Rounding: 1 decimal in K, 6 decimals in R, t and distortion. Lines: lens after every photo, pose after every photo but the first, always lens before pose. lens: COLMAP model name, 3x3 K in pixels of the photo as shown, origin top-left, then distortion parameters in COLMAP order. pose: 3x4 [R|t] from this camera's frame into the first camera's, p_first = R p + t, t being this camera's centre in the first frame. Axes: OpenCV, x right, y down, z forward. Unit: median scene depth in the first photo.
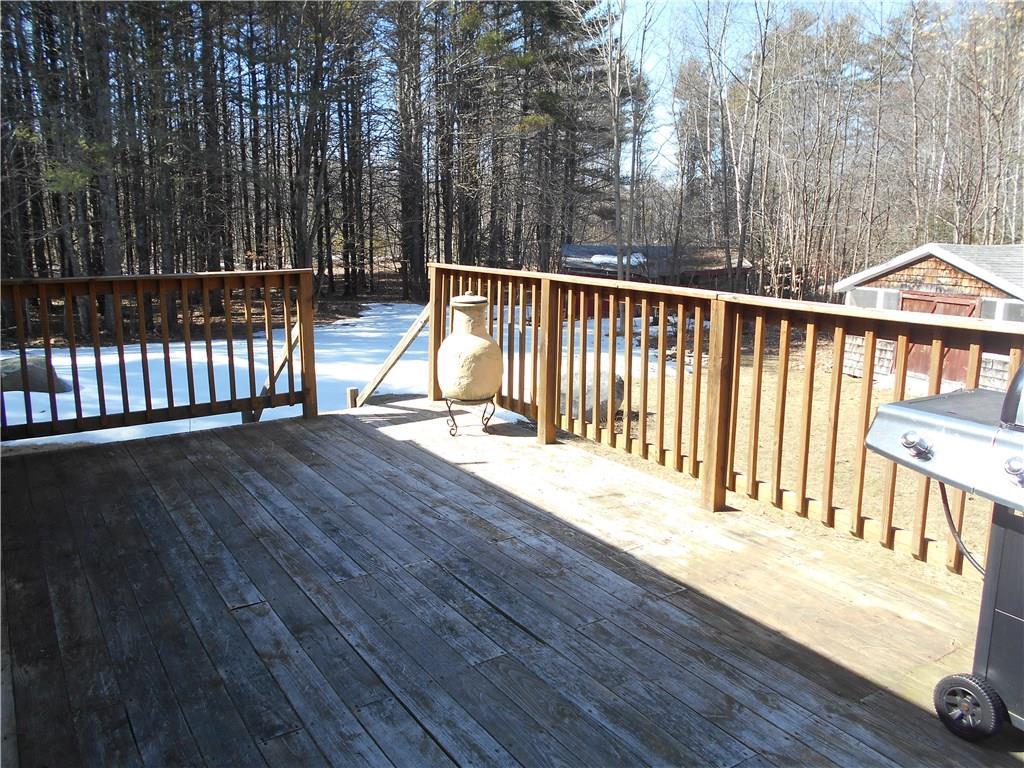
lens RADIAL K [[785.4, 0, 512.0], [0, 785.4, 384.0], [0, 0, 1]] dist [-0.018188, -0.000254]
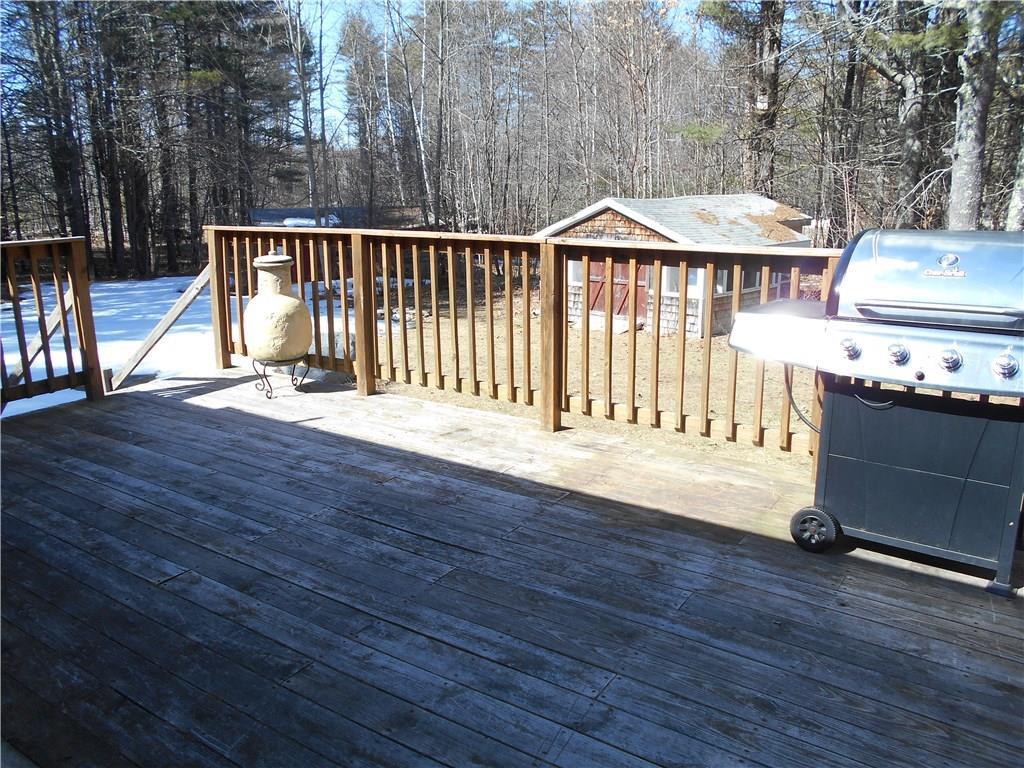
lens RADIAL K [[787.7, 0, 512.0], [0, 787.7, 384.0], [0, 0, 1]] dist [-0.103736, 0.112618]
pose [[0.922474, -0.106389, 0.371110, -0.212897], [0.088595, 0.993963, 0.064724, 0.015115], [-0.375755, -0.026827, 0.926331, -0.030423]]
